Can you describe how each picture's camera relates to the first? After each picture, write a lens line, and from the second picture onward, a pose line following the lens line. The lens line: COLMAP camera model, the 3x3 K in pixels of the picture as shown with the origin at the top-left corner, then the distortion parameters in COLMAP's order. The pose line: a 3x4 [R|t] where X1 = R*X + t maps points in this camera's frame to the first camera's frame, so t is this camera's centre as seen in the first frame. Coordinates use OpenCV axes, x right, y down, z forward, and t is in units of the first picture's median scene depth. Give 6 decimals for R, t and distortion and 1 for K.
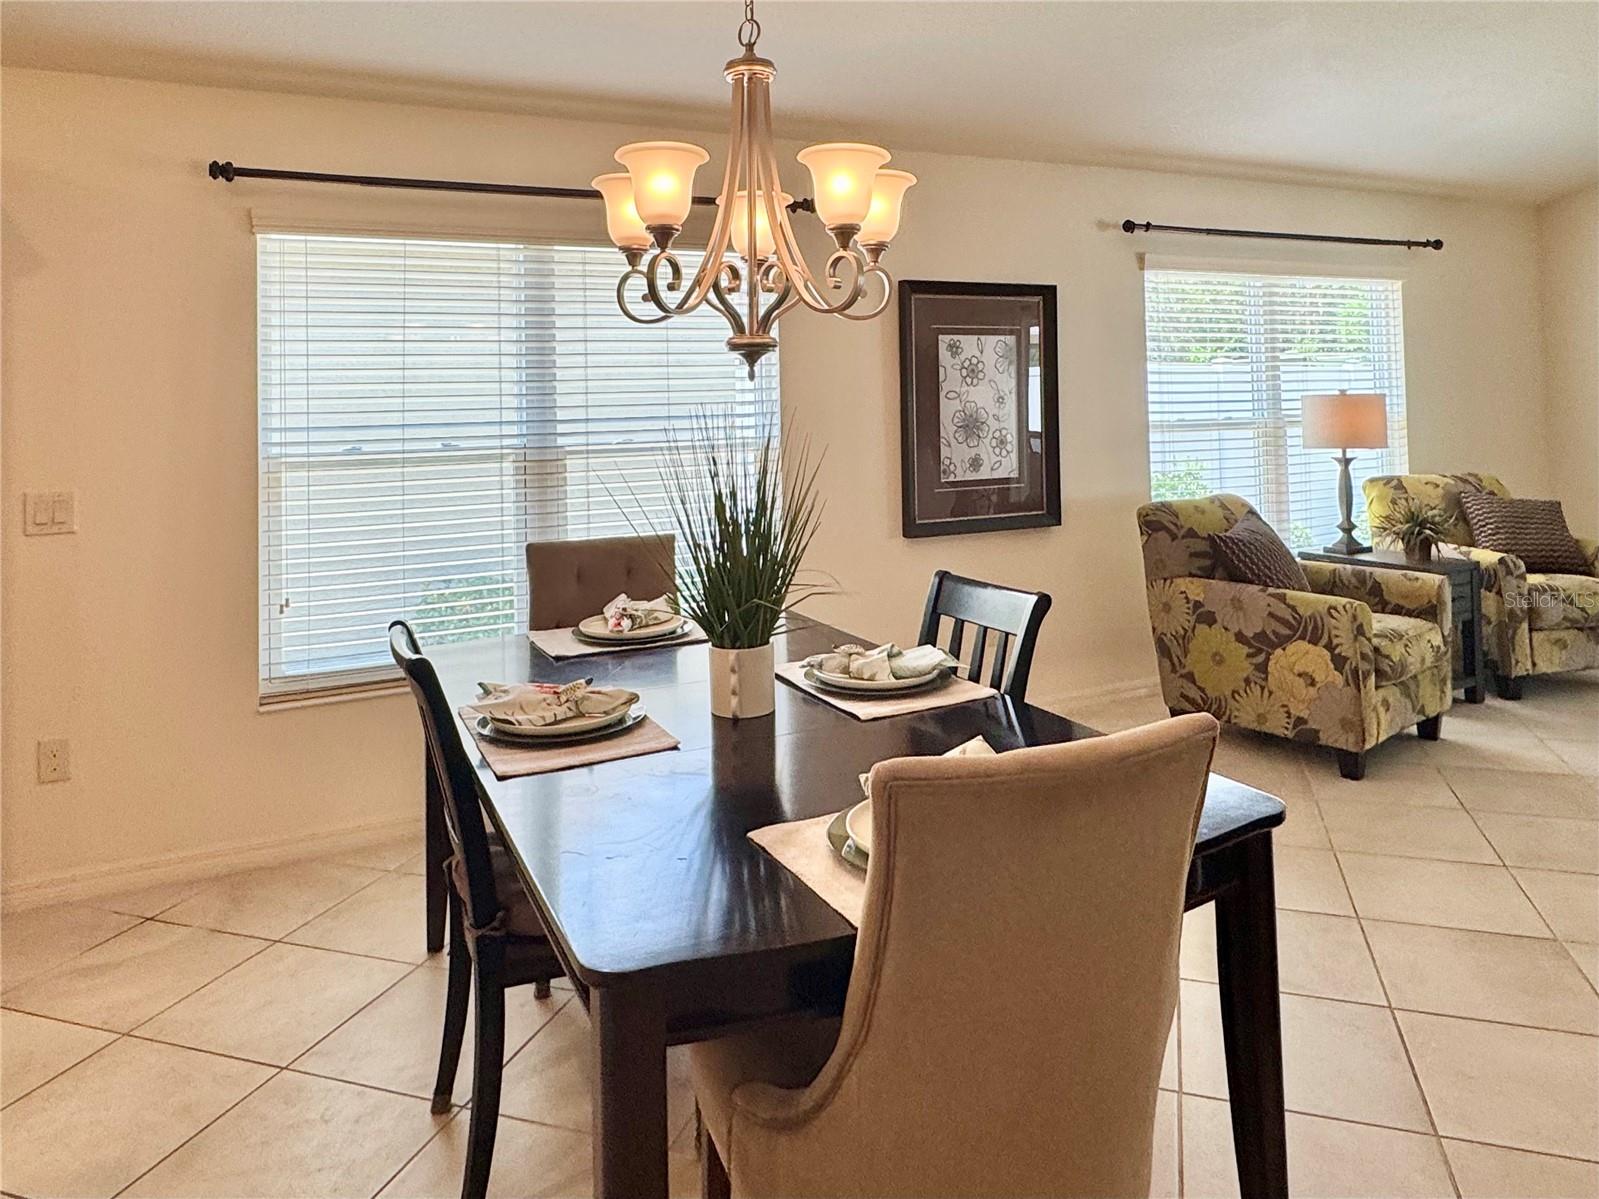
lens RADIAL K [[1129.2, 0, 809.5], [0, 1129.2, 353.4], [0, 0, 1]] dist [-0.000971, 0.000552]
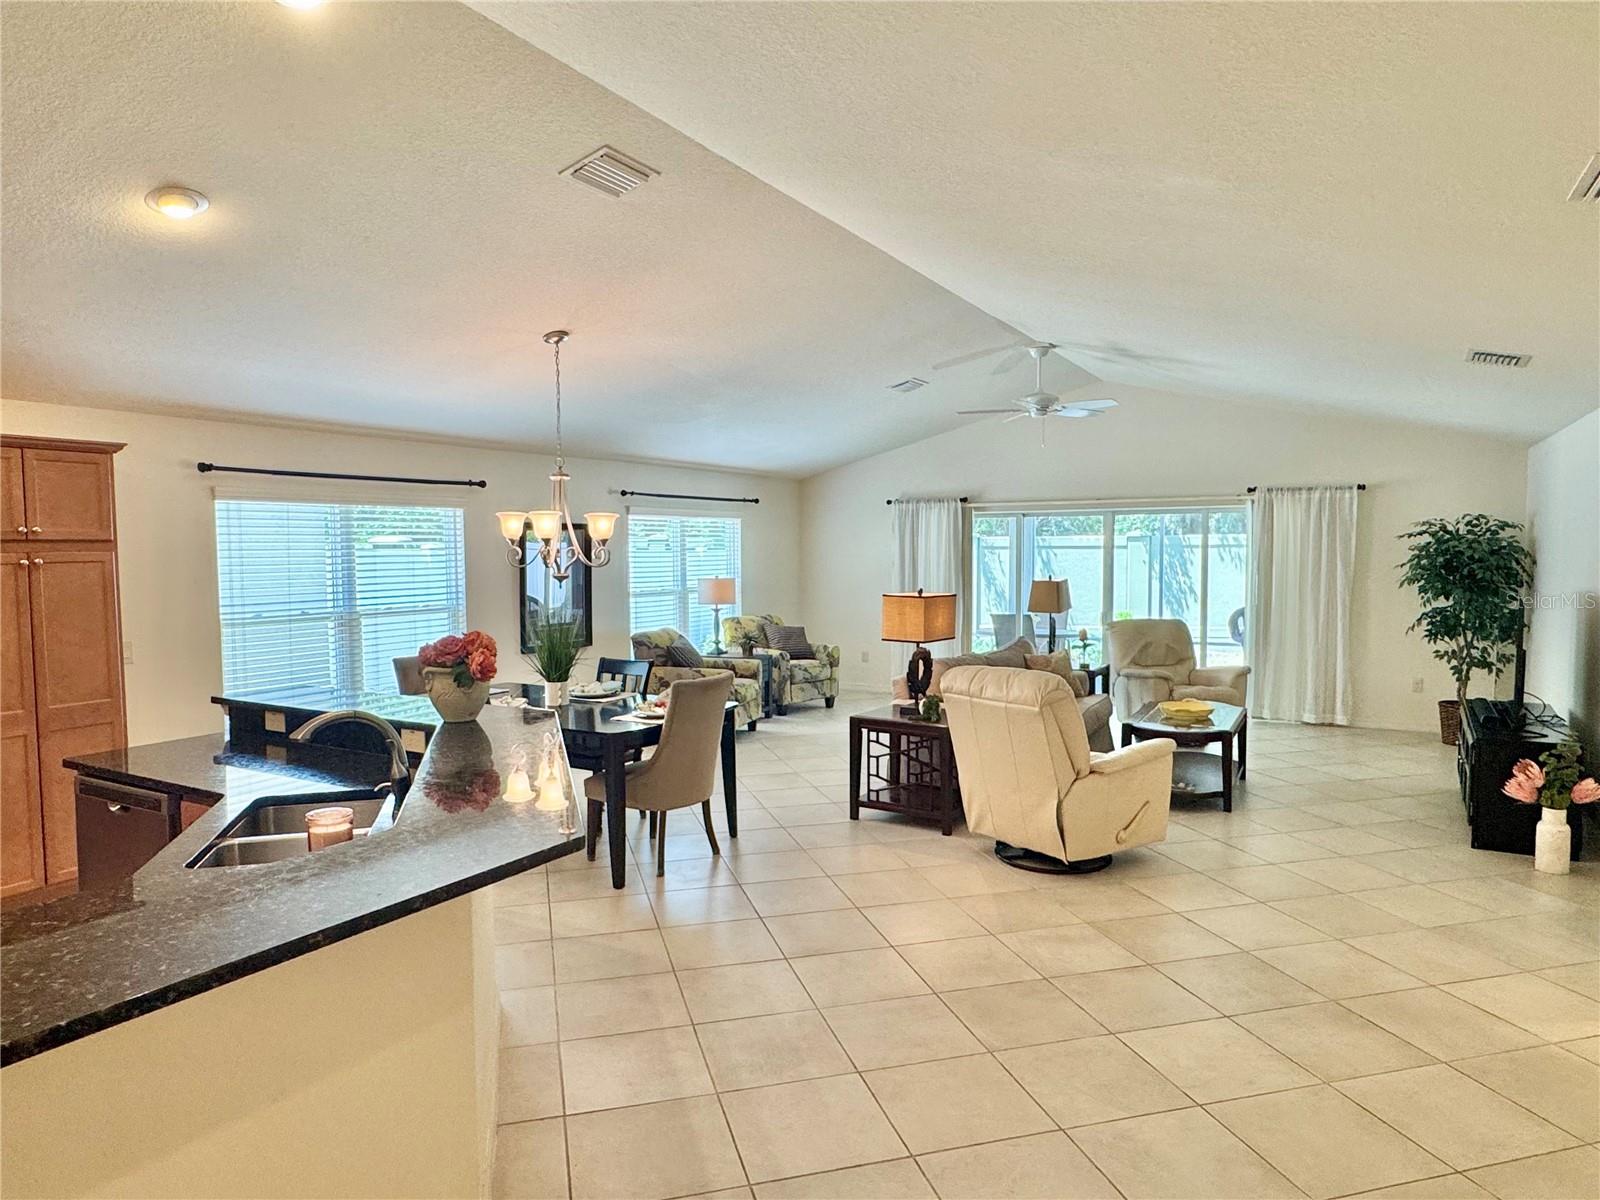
lens RADIAL K [[994.7, 0, 797.3], [0, 994.7, 611.3], [0, 0, 1]] dist [-0.002337, 0.000114]
pose [[0.839466, -0.020655, 0.543020, -0.436128], [-0.032037, 0.995658, 0.087399, -0.074225], [-0.542468, -0.090765, 0.835159, -0.668644]]
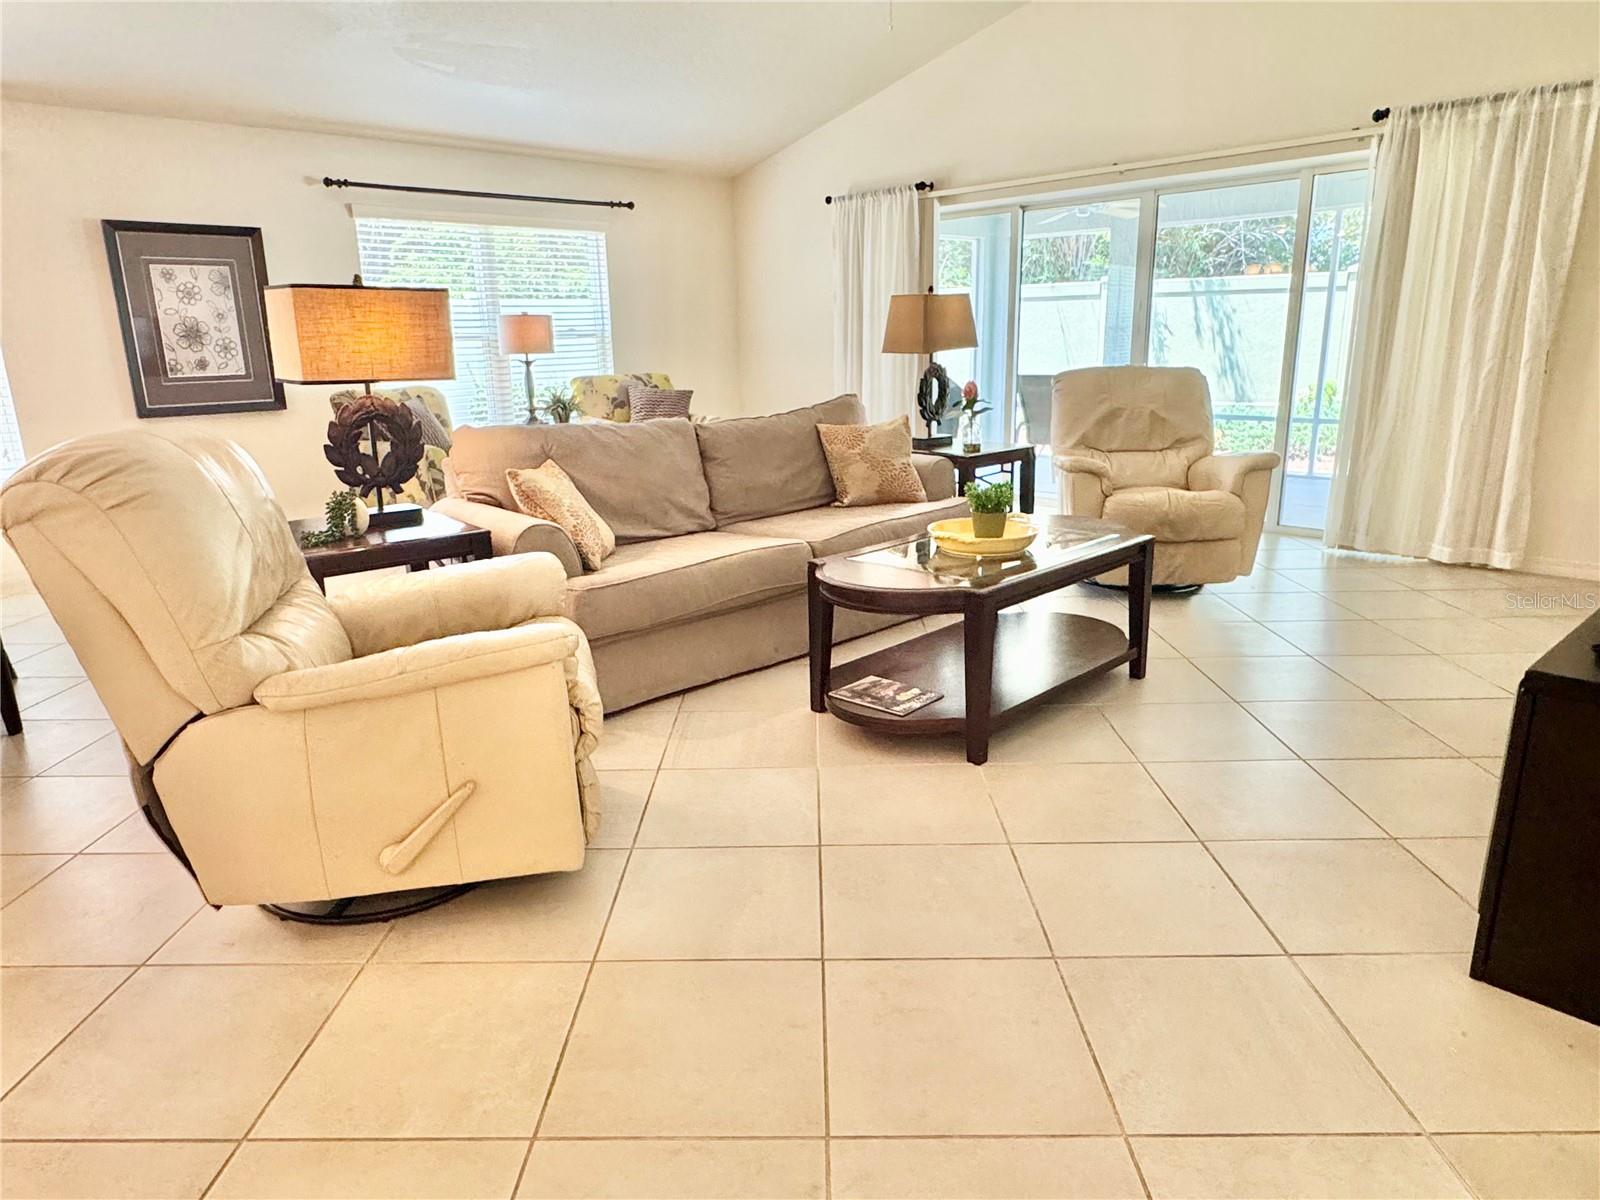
lens RADIAL K [[994.7, 0, 791.1], [0, 994.7, 604.9], [0, 0, 1]] dist [-0.002337, 0.000114]
pose [[0.957197, -0.076836, 0.279053, 0.474606], [-0.008566, 0.956177, 0.292663, 0.017818], [-0.289312, -0.282527, 0.914591, -0.399131]]
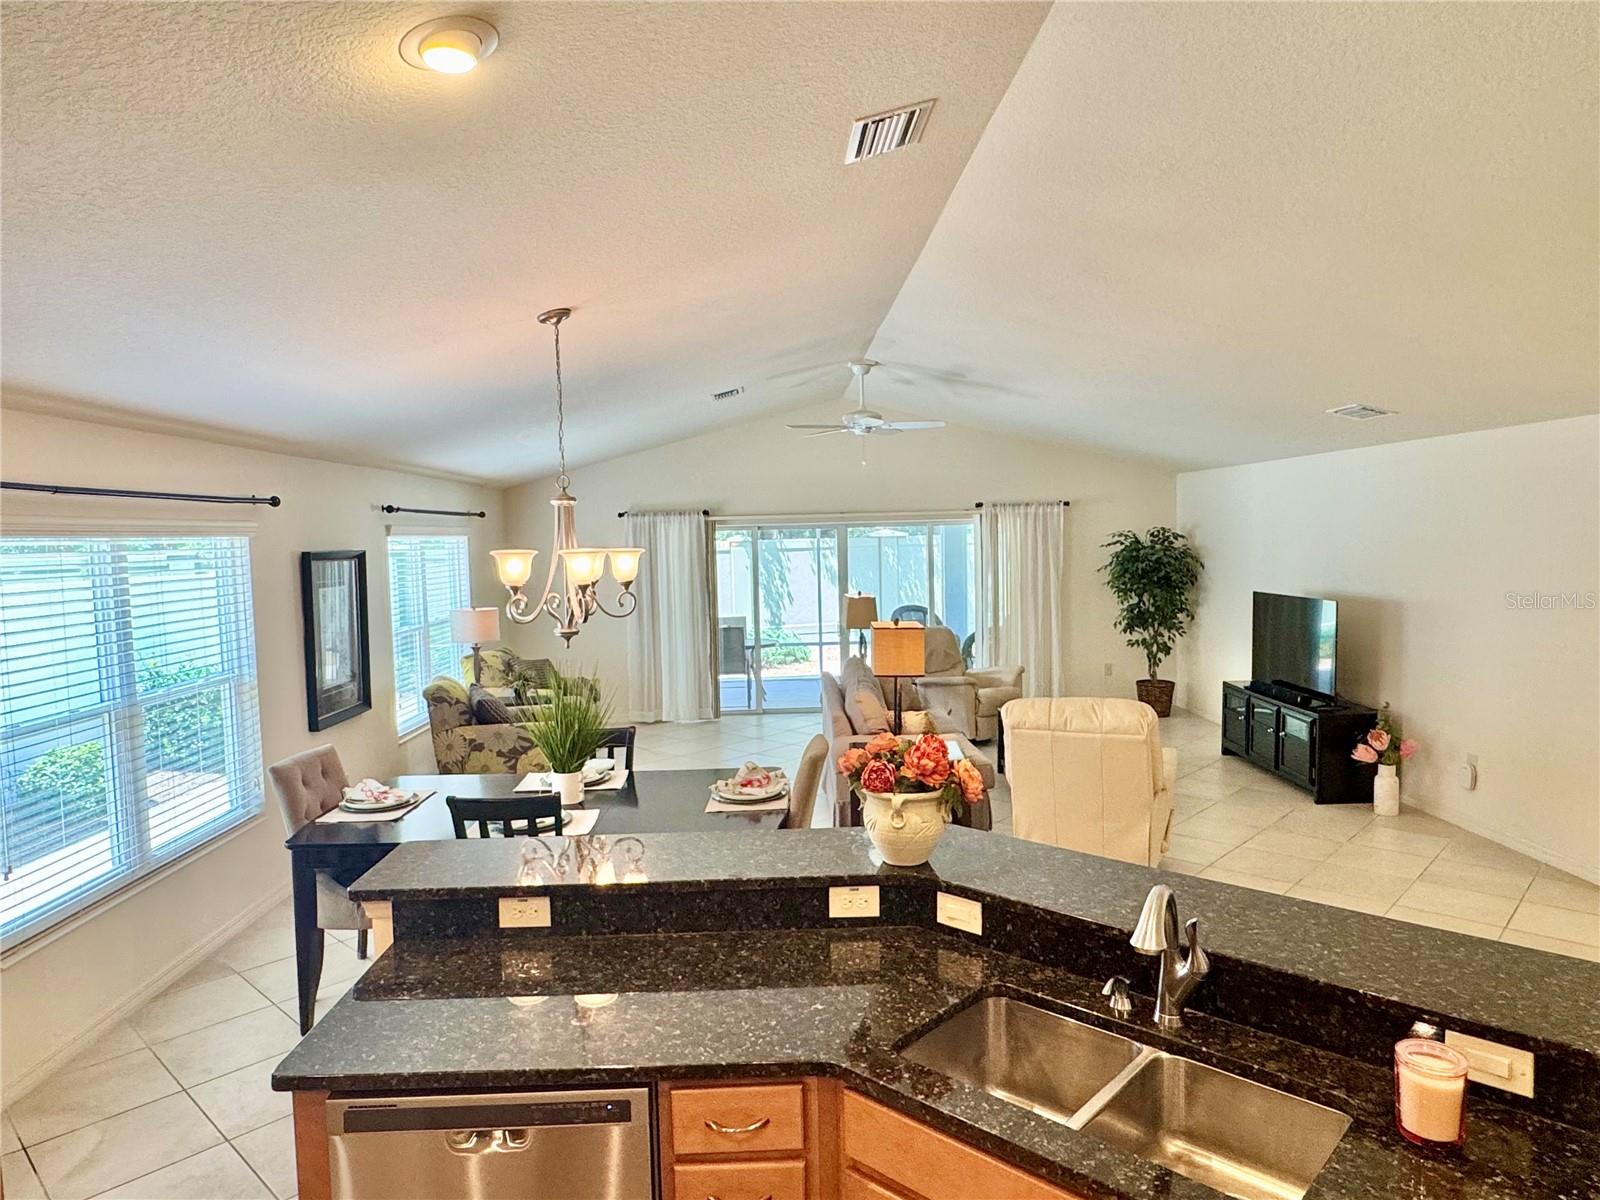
lens RADIAL K [[994.7, 0, 799.6], [0, 994.7, 601.8], [0, 0, 1]] dist [-0.002337, 0.000114]
pose [[0.433183, -0.050466, 0.899892, -0.747655], [-0.019691, 0.997663, 0.065427, -0.093244], [-0.901091, -0.046061, 0.431177, -0.091644]]
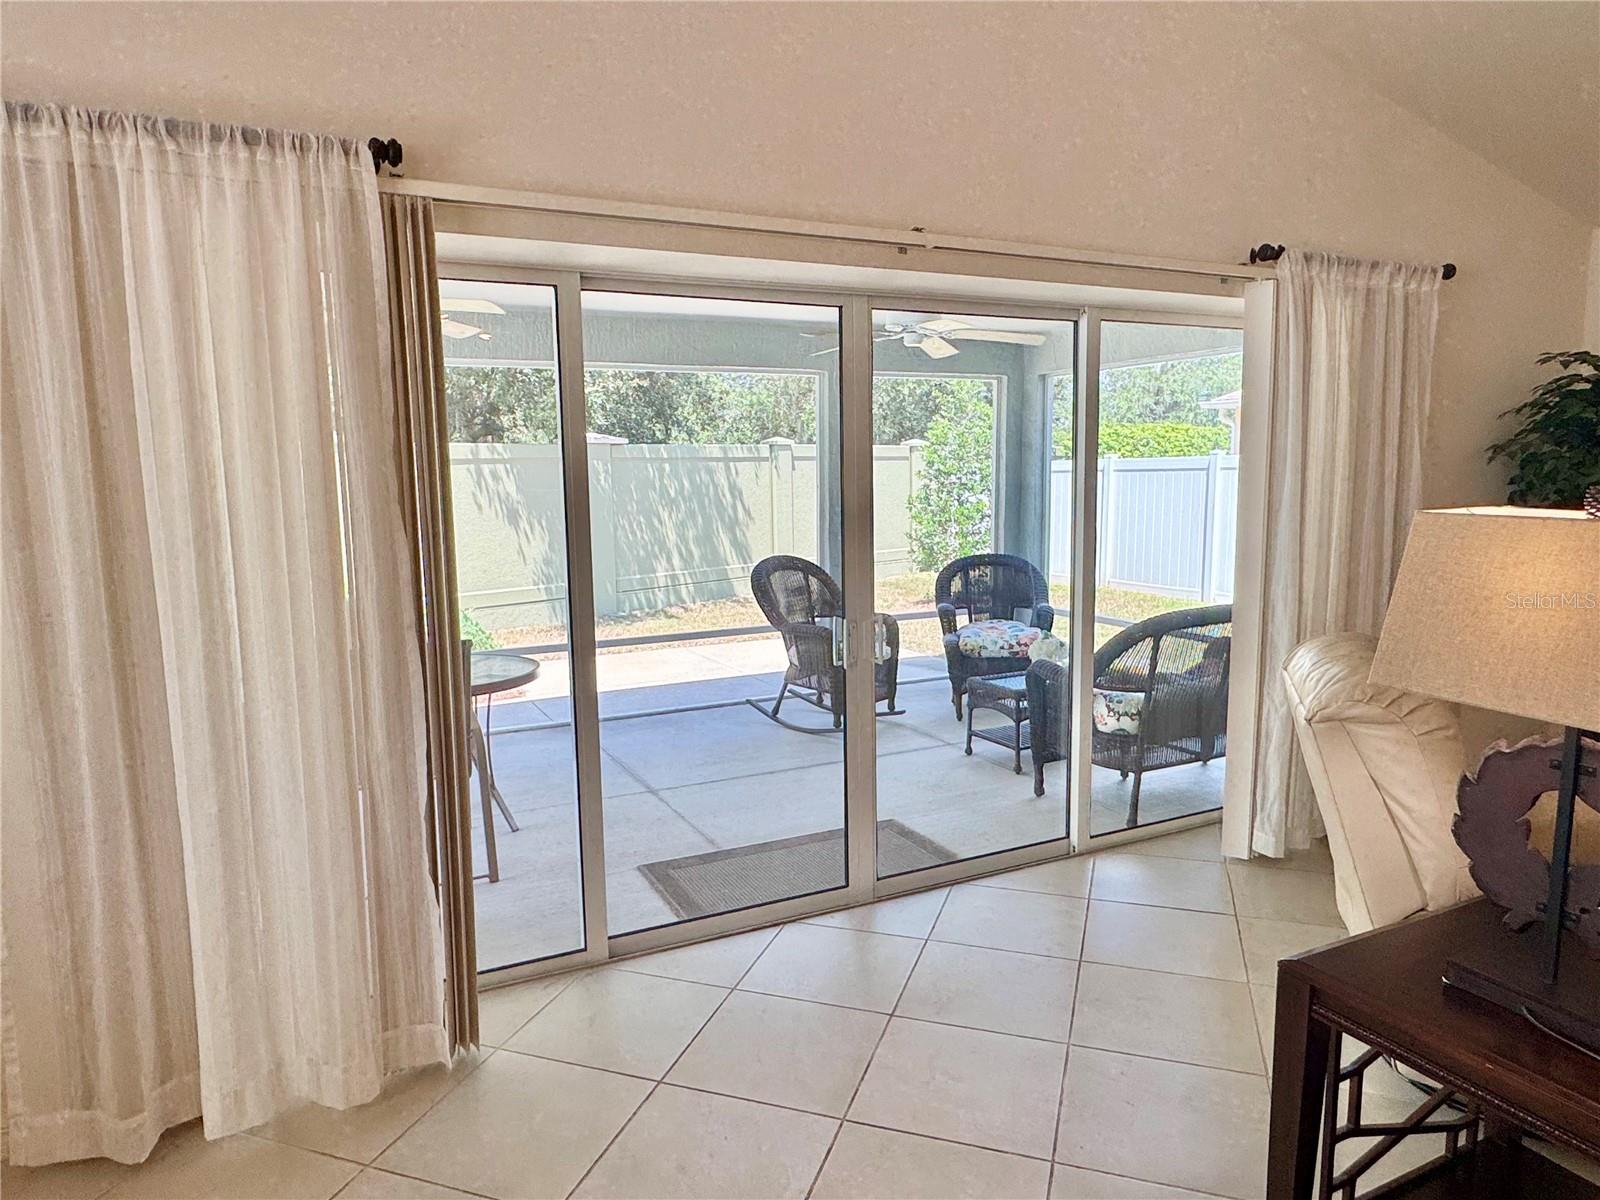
lens RADIAL K [[994.7, 0, 801.4], [0, 994.7, 596.4], [0, 0, 1]] dist [-0.002337, 0.000114]
pose [[0.024872, -0.105271, 0.994133, 0.629344], [-0.023691, 0.994099, 0.105860, 0.008650], [-0.999410, -0.026185, 0.022231, 0.814563]]
